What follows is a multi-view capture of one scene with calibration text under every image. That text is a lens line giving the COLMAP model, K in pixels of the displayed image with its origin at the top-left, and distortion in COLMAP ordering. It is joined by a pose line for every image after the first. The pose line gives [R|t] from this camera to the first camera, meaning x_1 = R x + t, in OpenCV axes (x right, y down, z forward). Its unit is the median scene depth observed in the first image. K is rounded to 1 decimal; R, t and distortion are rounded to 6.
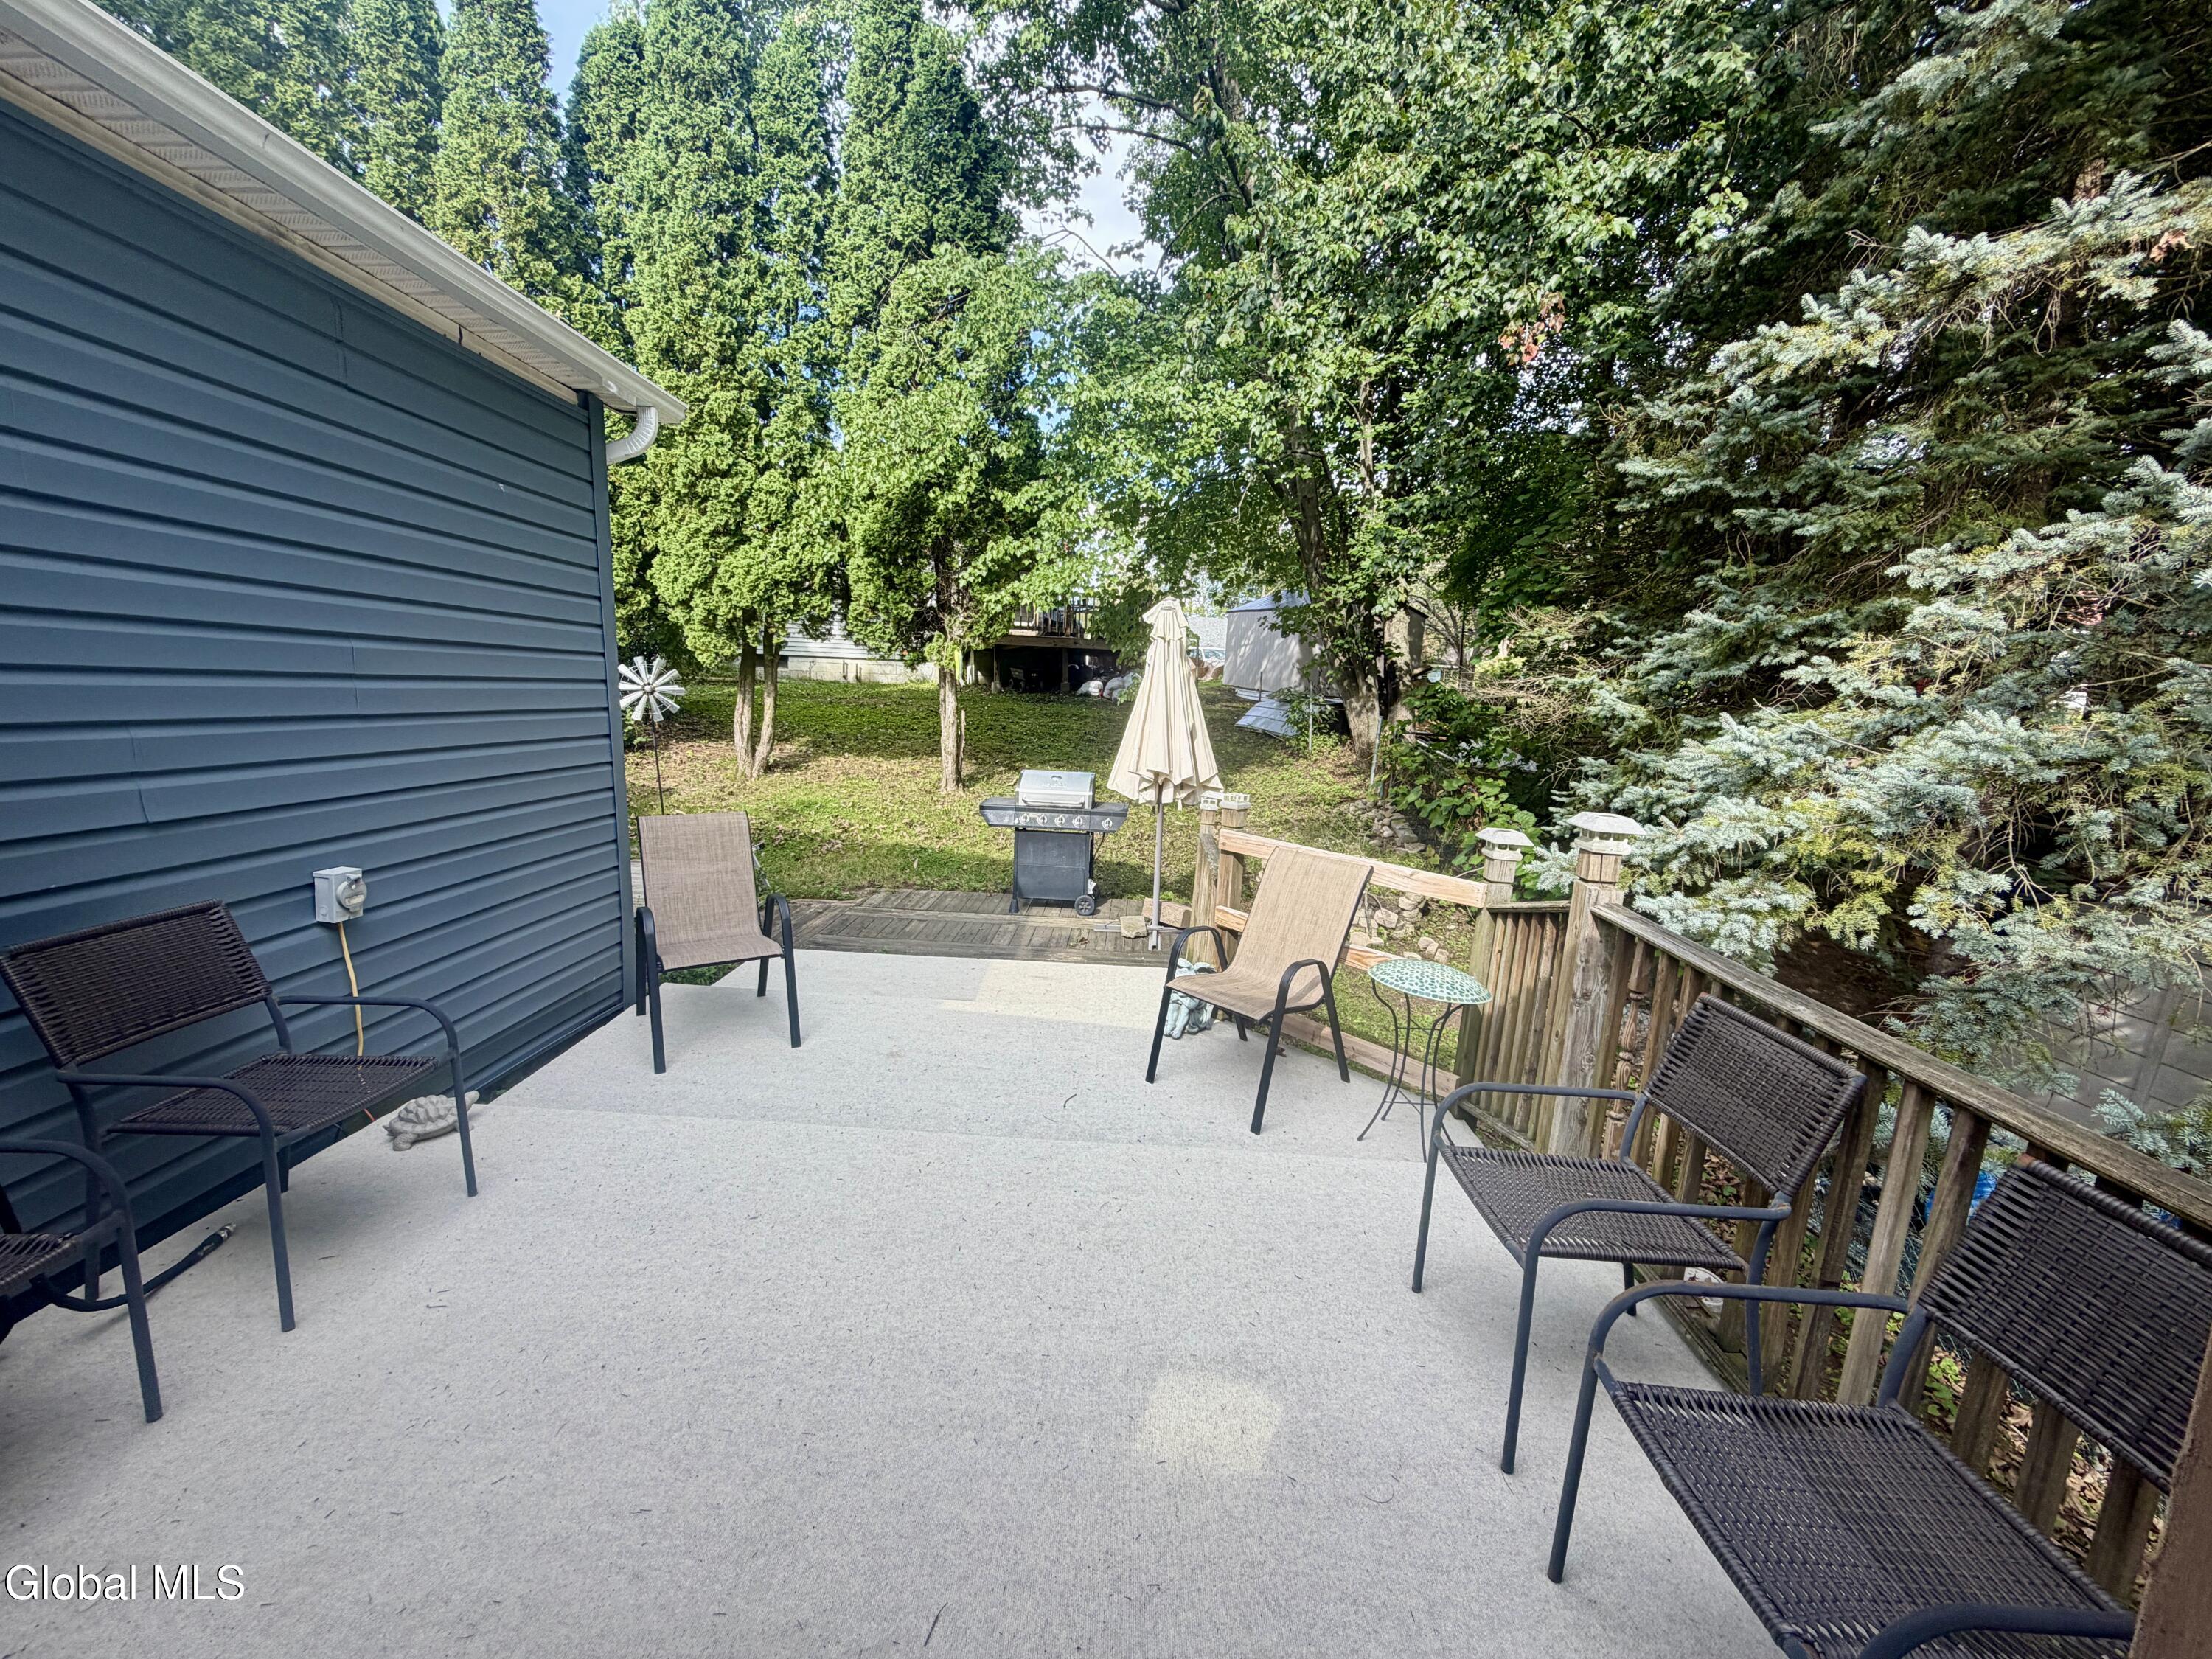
lens RADIAL K [[877.1, 0, 1103.6], [0, 877.1, 842.6], [0, 0, 1]] dist [0.001972, -0.000793]
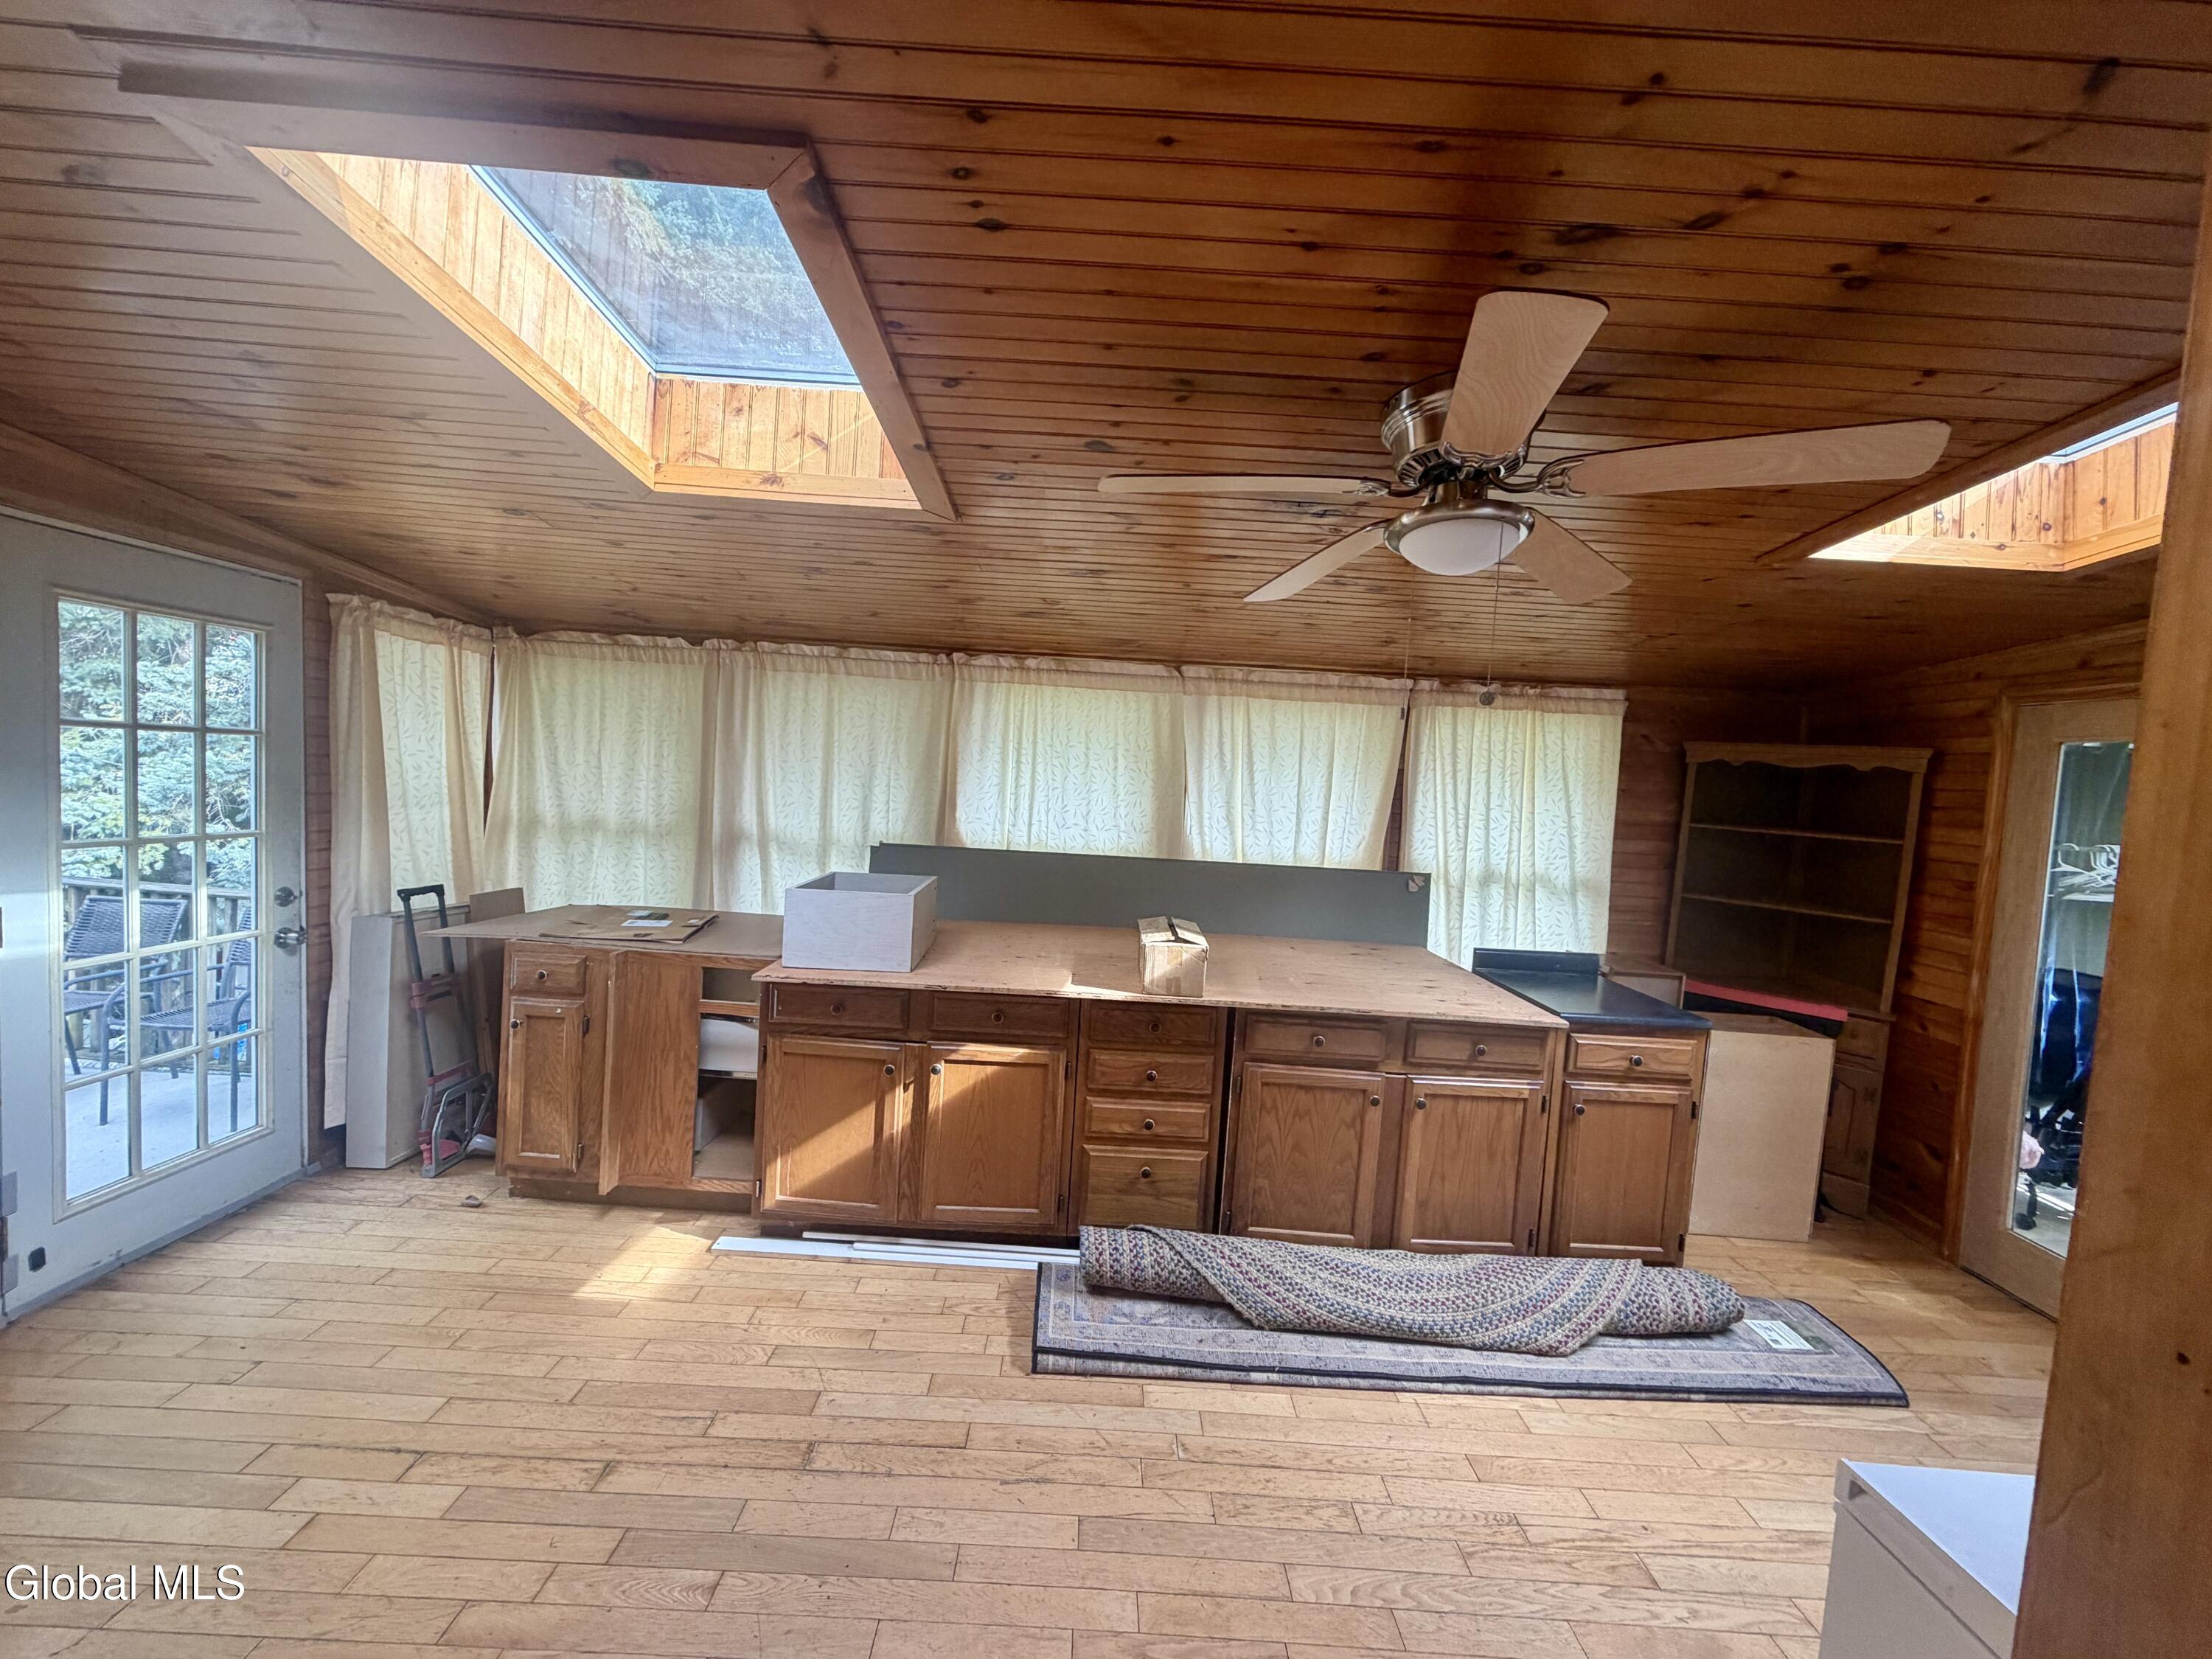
lens RADIAL K [[877.1, 0, 1106.3], [0, 877.1, 834.7], [0, 0, 1]] dist [0.001972, -0.000793]
pose [[-0.035803, -0.099314, 0.994412, -1.125162], [0.100829, 0.989613, 0.102465, 0.054657], [-0.994259, 0.103934, -0.025417, -1.037471]]
